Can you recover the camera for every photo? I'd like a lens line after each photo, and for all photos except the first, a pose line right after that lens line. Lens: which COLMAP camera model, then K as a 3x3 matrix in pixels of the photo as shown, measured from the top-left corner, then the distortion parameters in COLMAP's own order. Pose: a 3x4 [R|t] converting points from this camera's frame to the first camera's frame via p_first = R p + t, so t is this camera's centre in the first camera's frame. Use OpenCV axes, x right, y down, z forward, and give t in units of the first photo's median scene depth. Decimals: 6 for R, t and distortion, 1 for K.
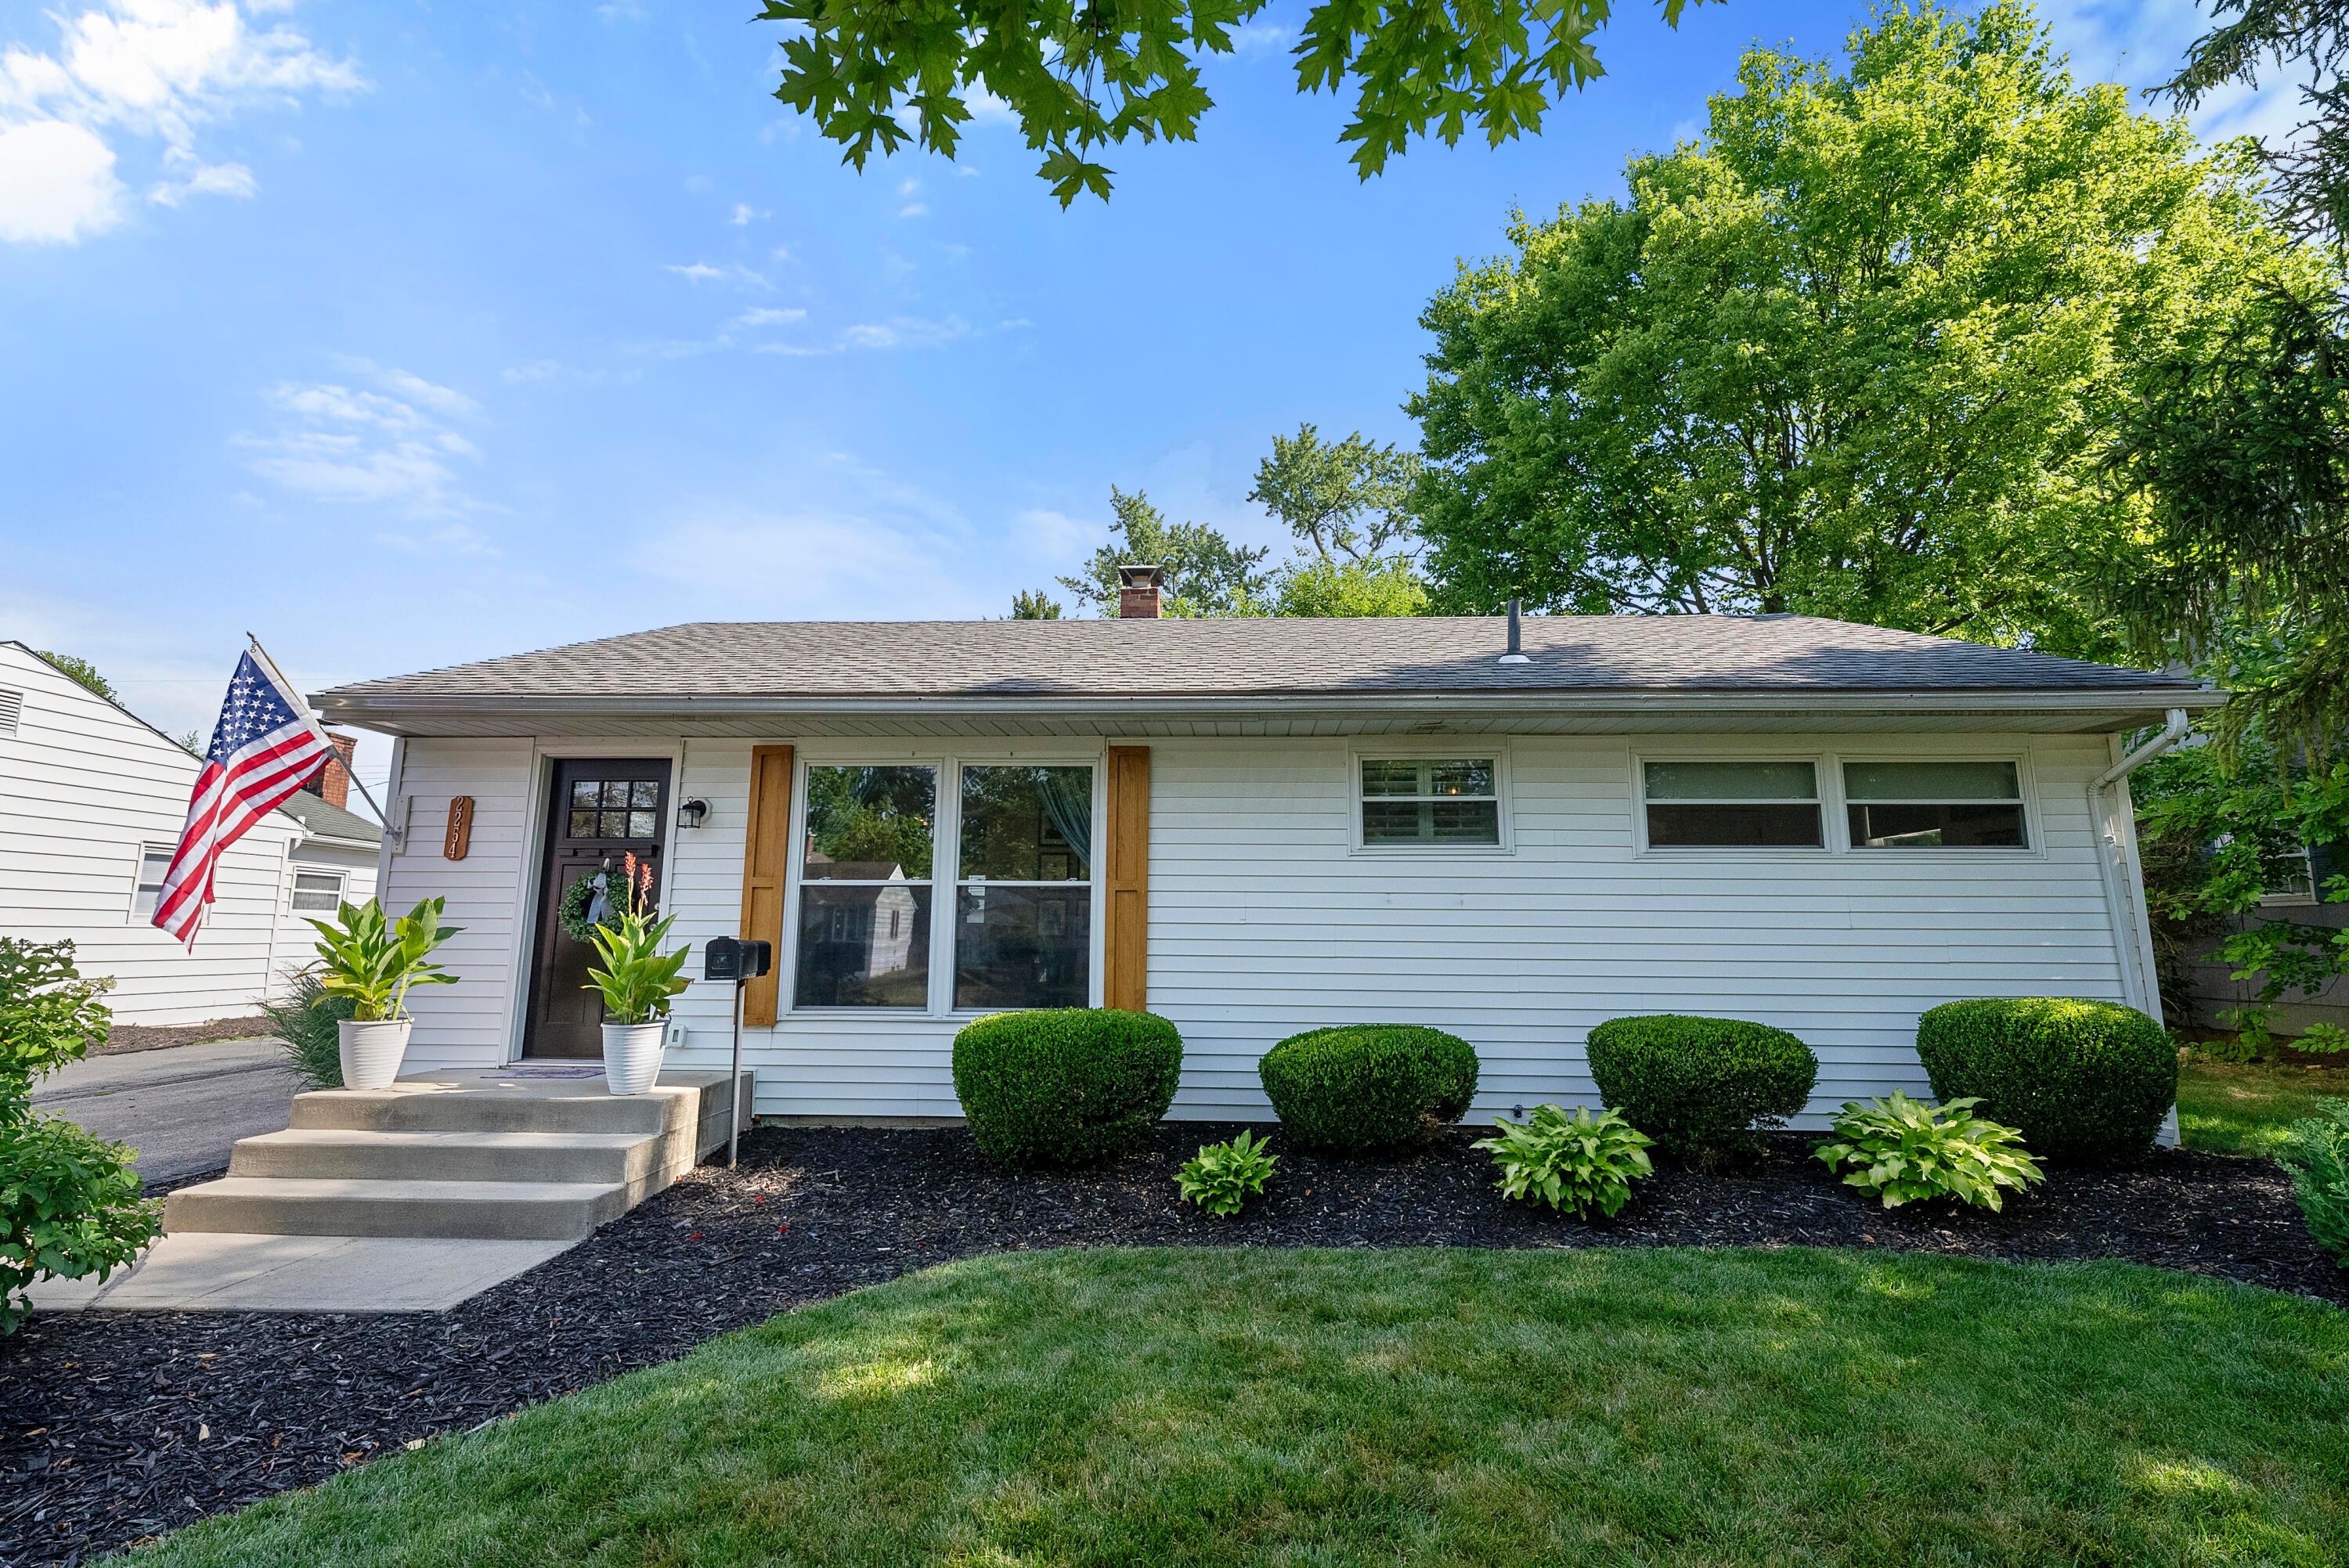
lens RADIAL K [[1107.1, 0, 1178.0], [0, 1107.1, 751.1], [0, 0, 1]] dist [-0.000259, 0.000012]
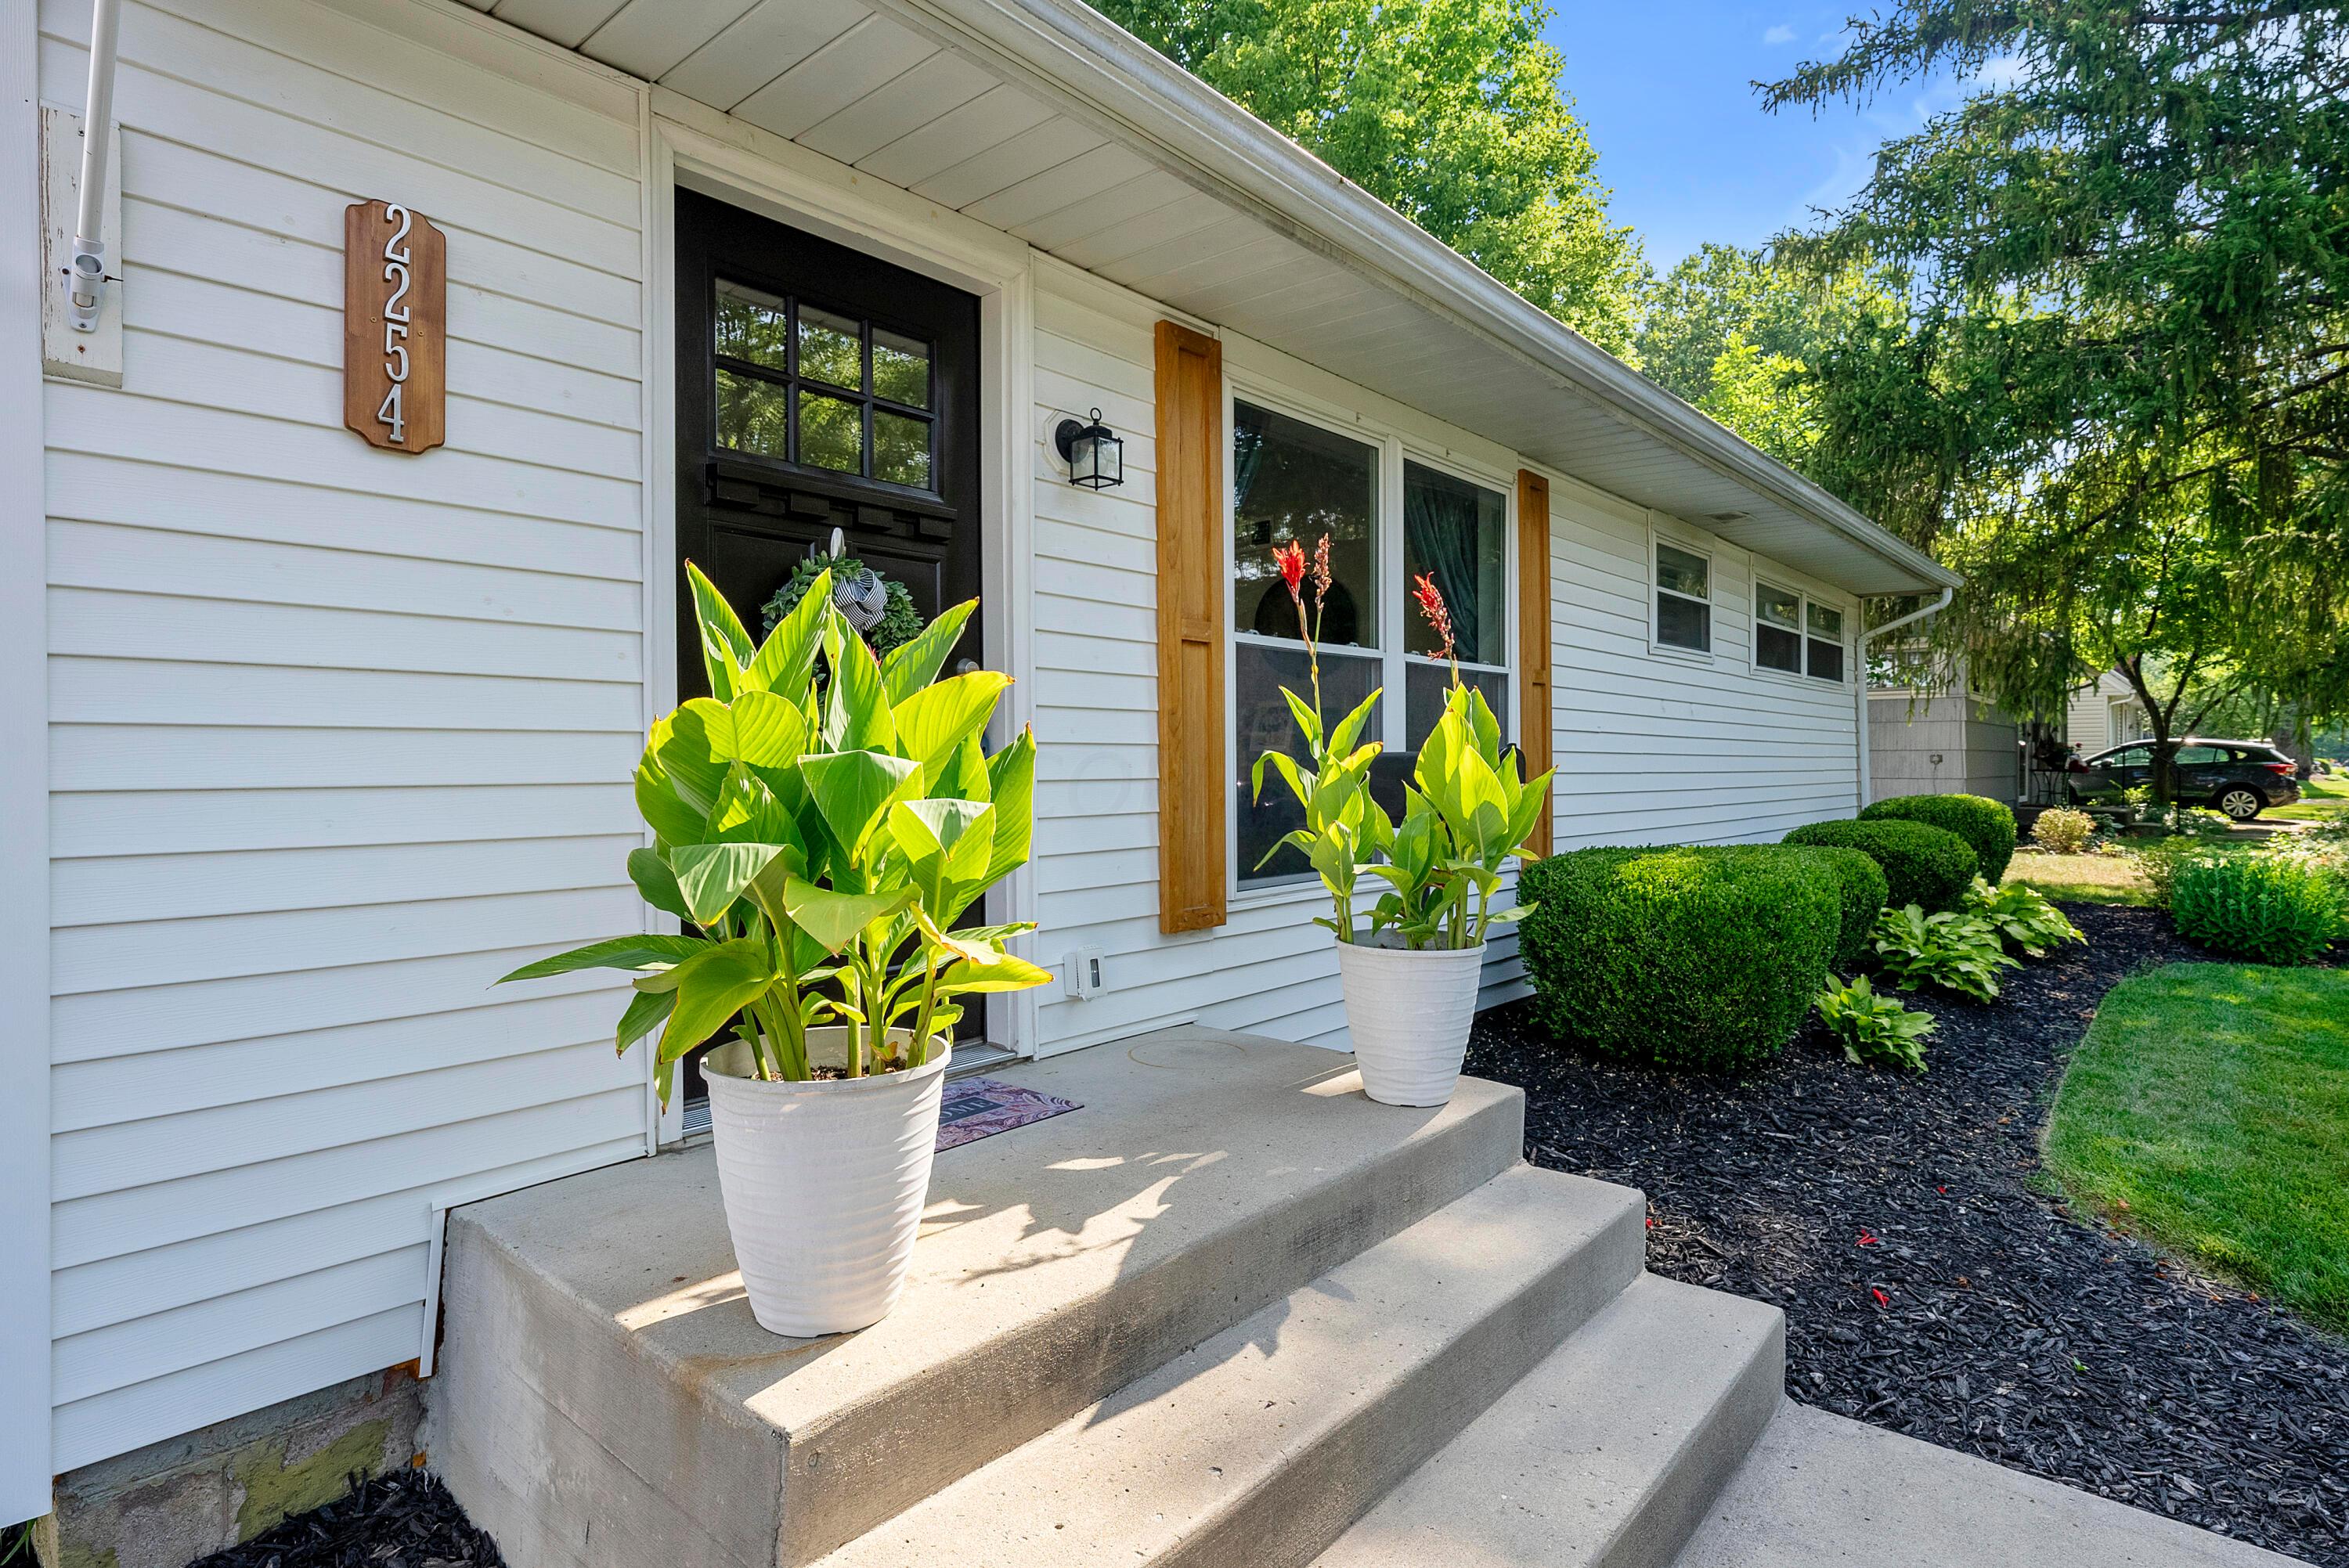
lens RADIAL K [[1218.5, 0, 1174.5], [0, 1218.5, 784.0], [0, 0, 1]] dist [-0.033711, -0.000031]
pose [[0.616564, -0.019796, 0.787056, -0.807848], [-0.124674, 0.984615, 0.122432, 0.125357], [-0.777371, -0.173613, 0.604610, 0.706945]]
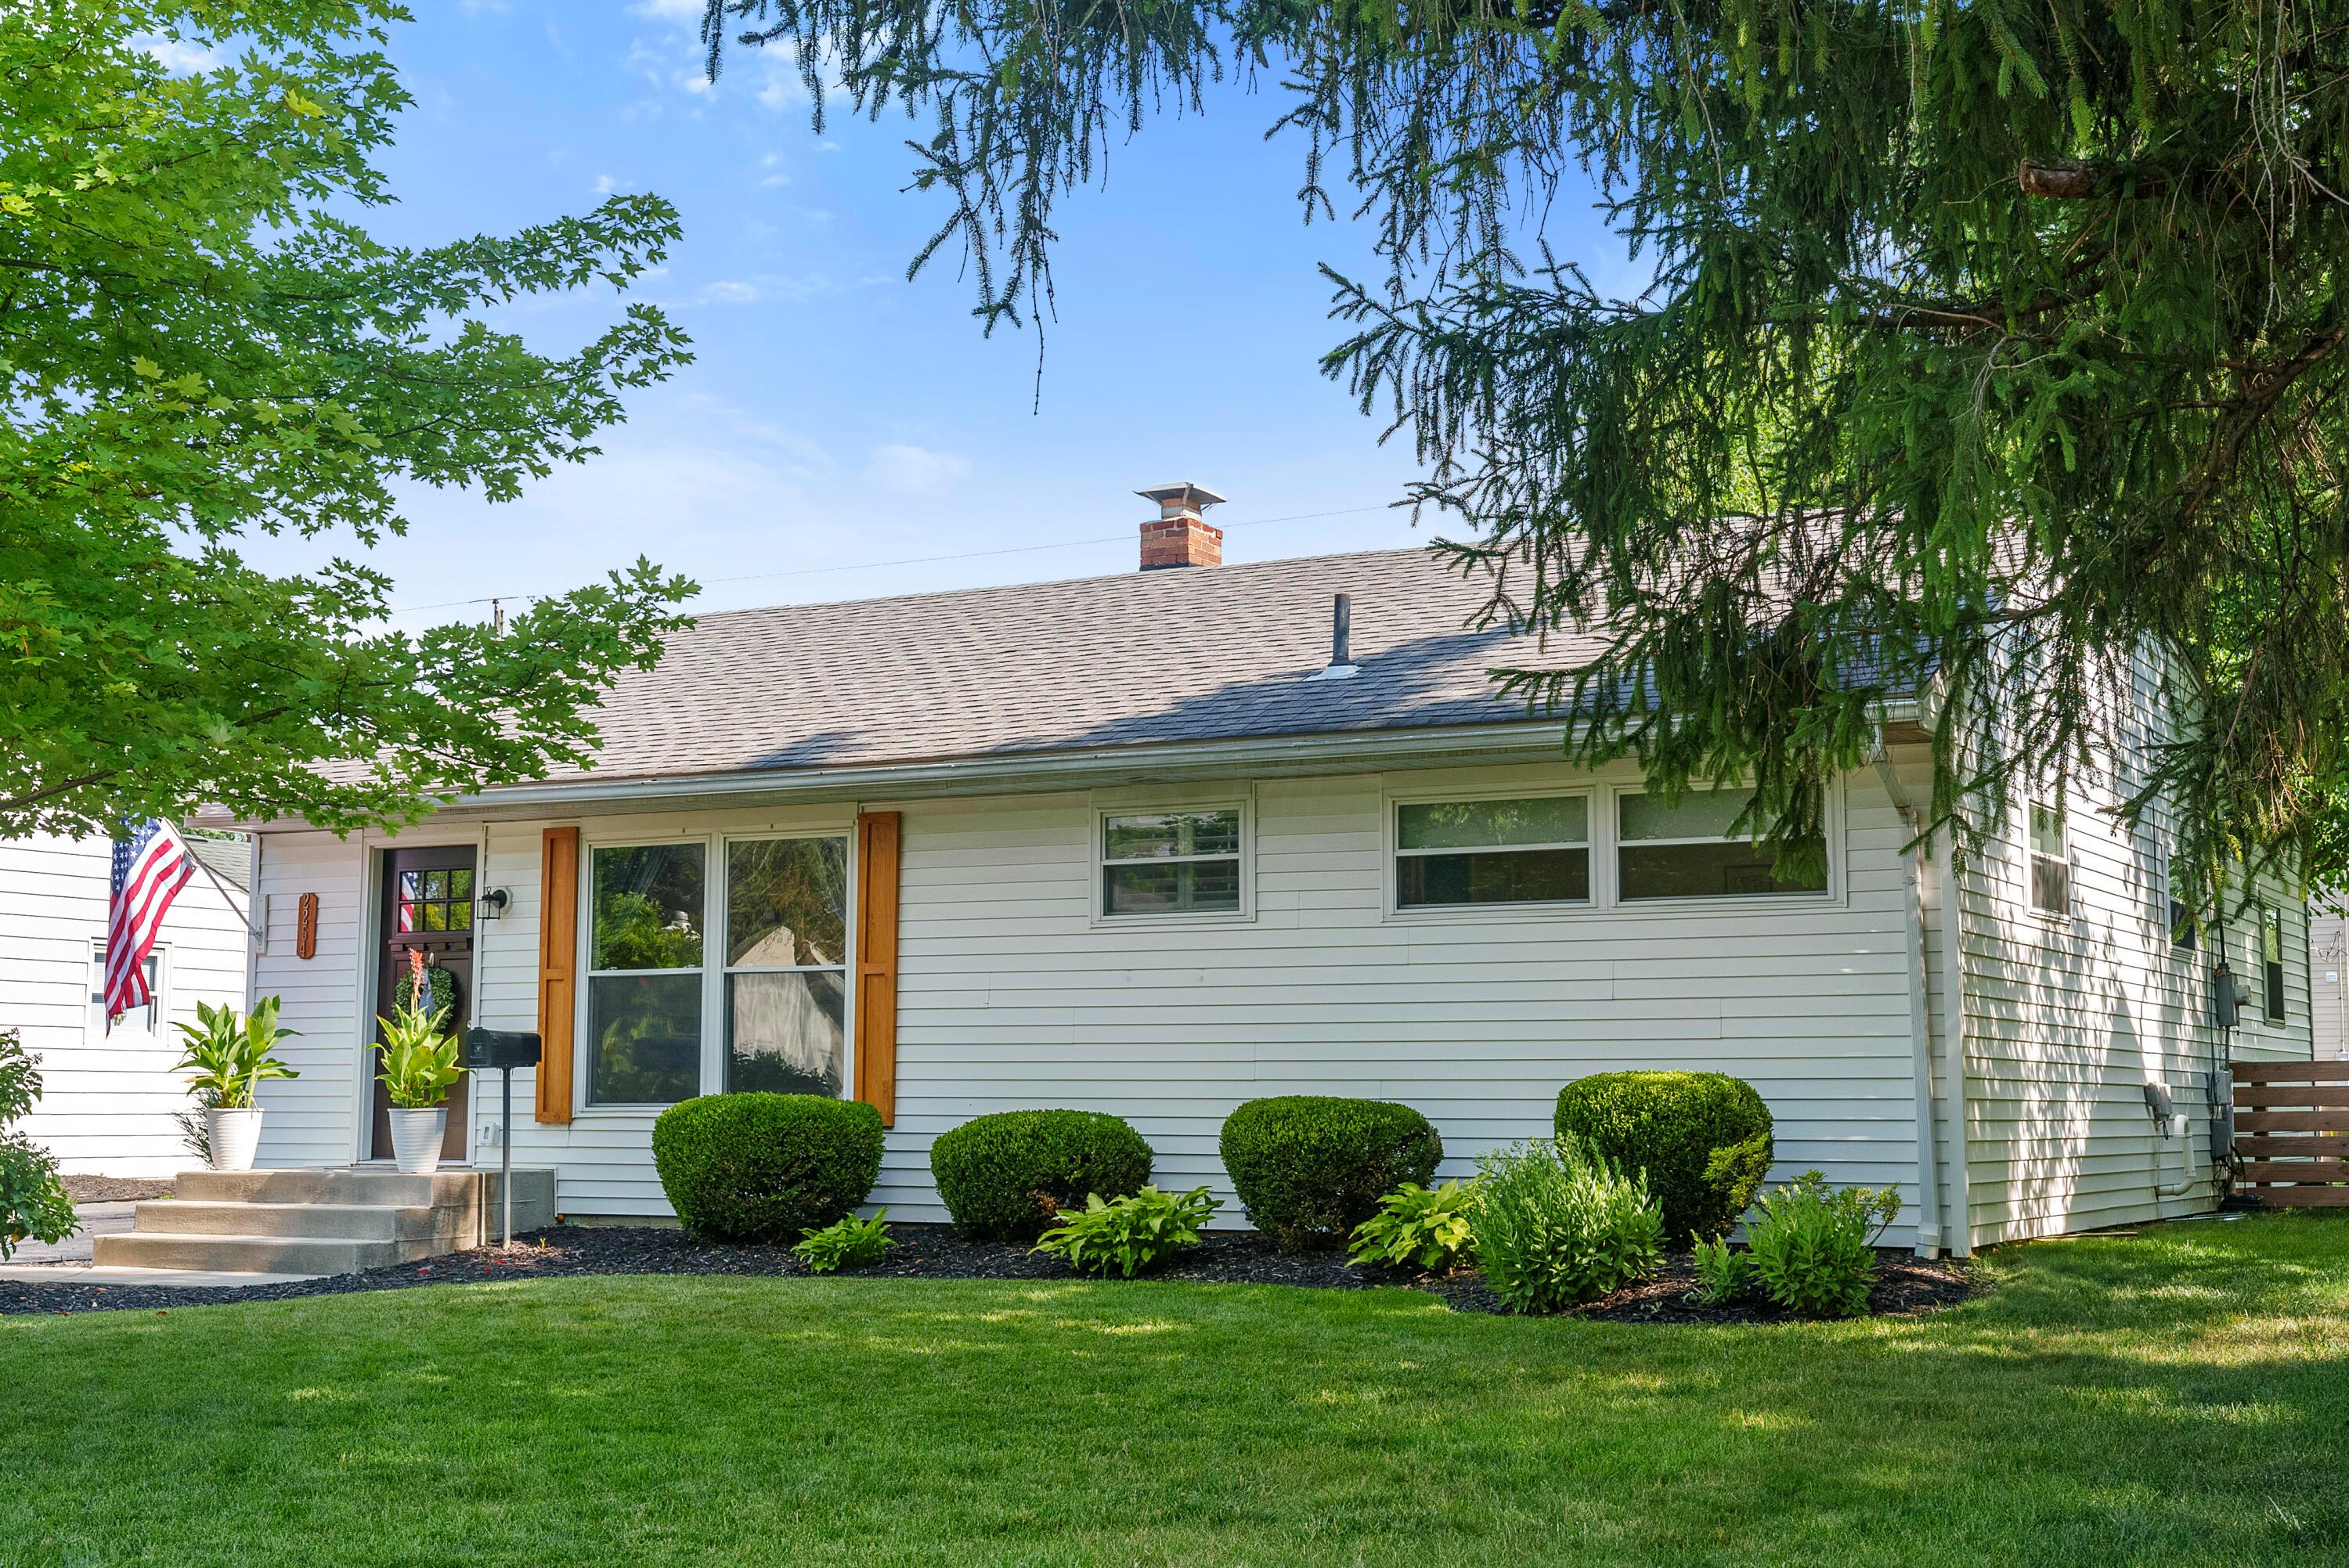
lens RADIAL K [[2987.1, 0, 1174.5], [0, 2987.1, 784.0], [0, 0, 1]] dist [-0.119313, 0.381856]
pose [[0.911158, -0.050802, -0.408914, 1.184436], [0.072666, 0.996628, 0.038099, -0.104621], [0.405599, -0.064428, 0.911777, -1.119021]]
